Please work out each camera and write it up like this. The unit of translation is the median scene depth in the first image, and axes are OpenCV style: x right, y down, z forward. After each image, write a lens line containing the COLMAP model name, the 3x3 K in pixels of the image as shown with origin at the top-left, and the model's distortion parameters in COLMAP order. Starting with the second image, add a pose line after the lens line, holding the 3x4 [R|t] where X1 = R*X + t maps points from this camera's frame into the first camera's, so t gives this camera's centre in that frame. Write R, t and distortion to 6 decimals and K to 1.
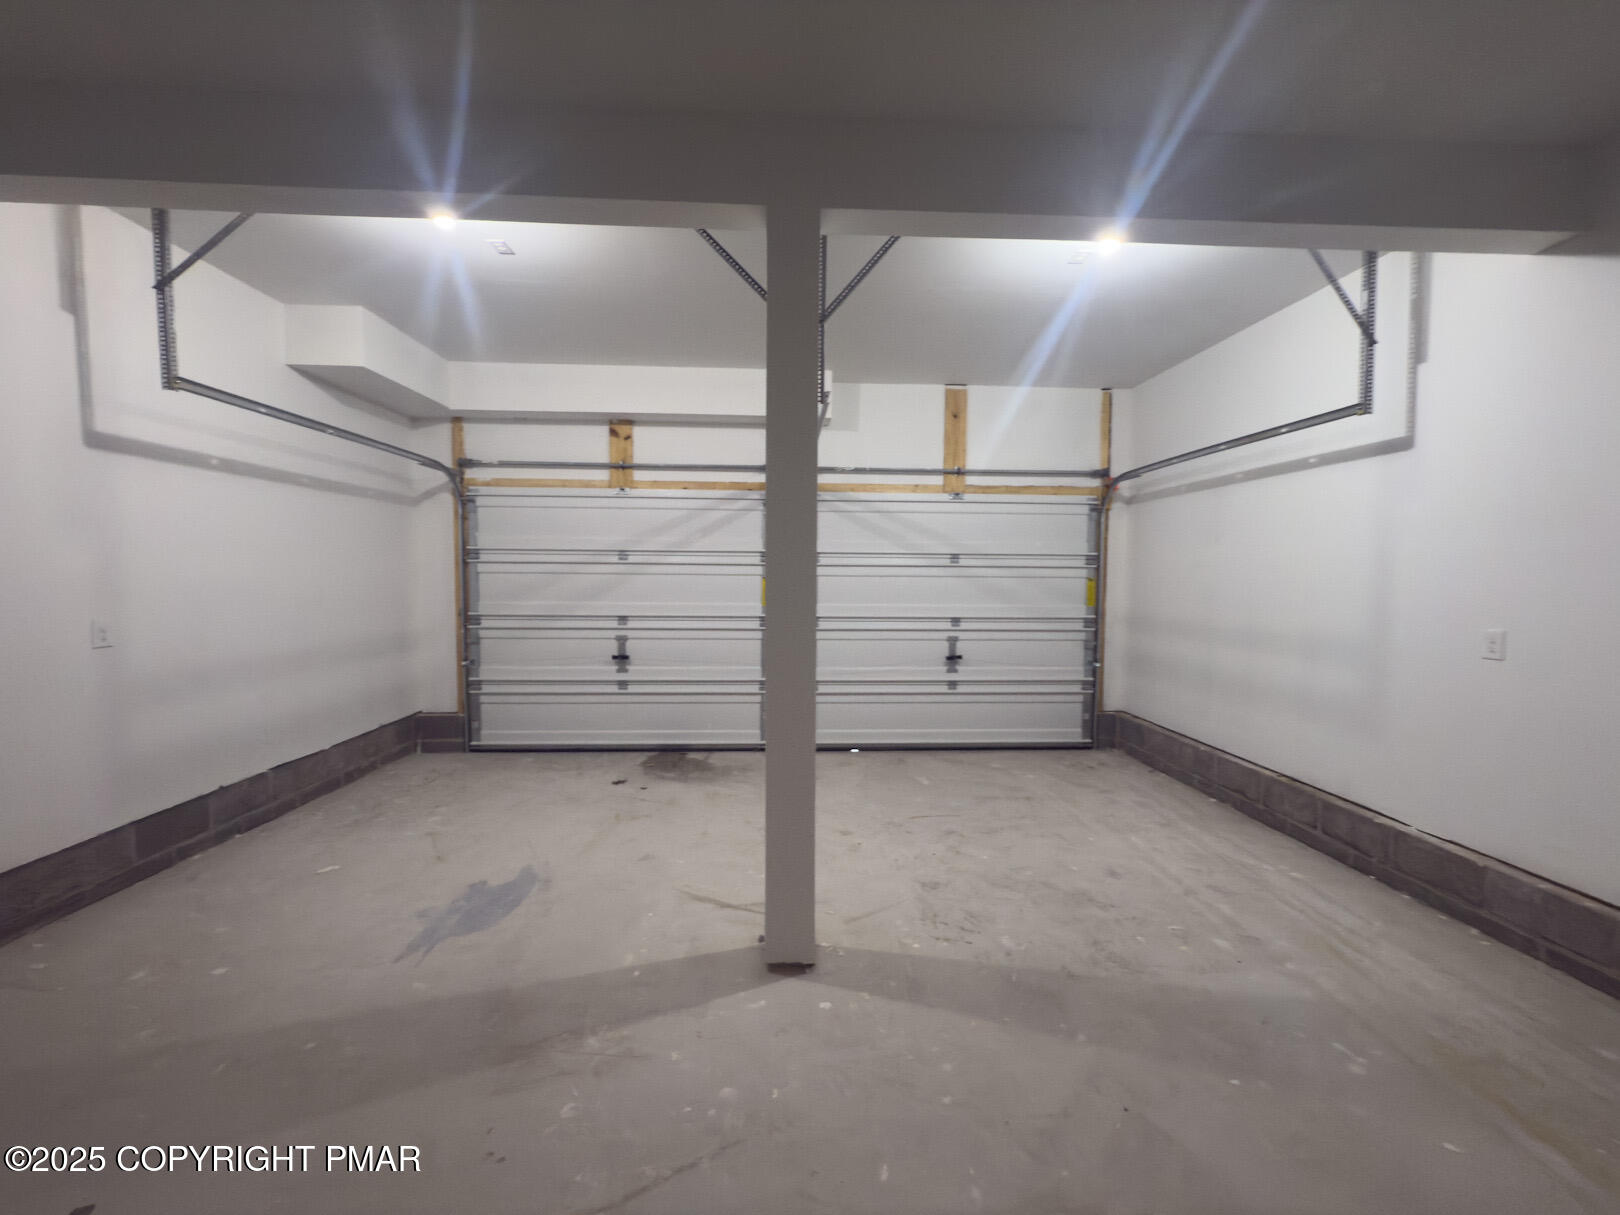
lens RADIAL K [[654.1, 0, 810.0], [0, 654.1, 607.5], [0, 0, 1]] dist [0.002459, -0.000329]
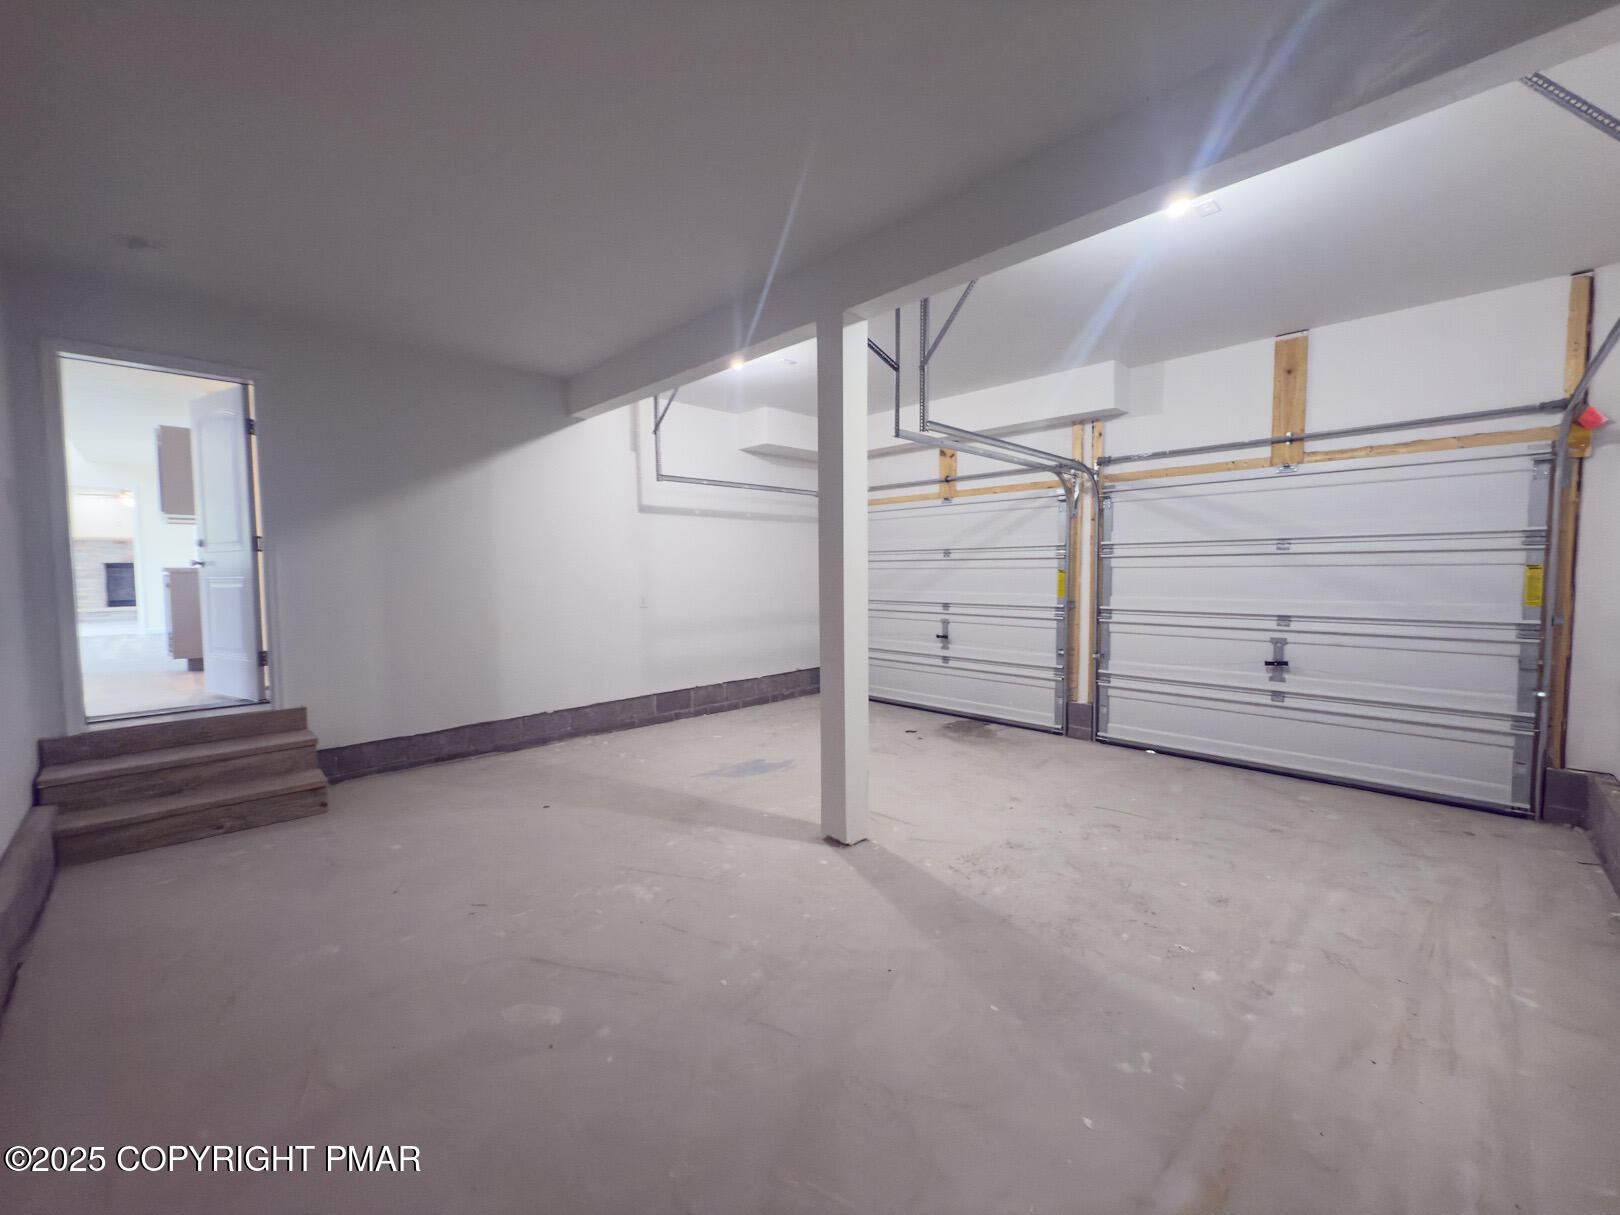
lens RADIAL K [[654.1, 0, 810.0], [0, 654.1, 607.5], [0, 0, 1]] dist [0.002459, -0.000329]
pose [[0.666653, 0.030021, -0.744763, 0.454125], [-0.024503, 0.999531, 0.018358, 0.005031], [0.744965, 0.006010, 0.667076, -0.001089]]
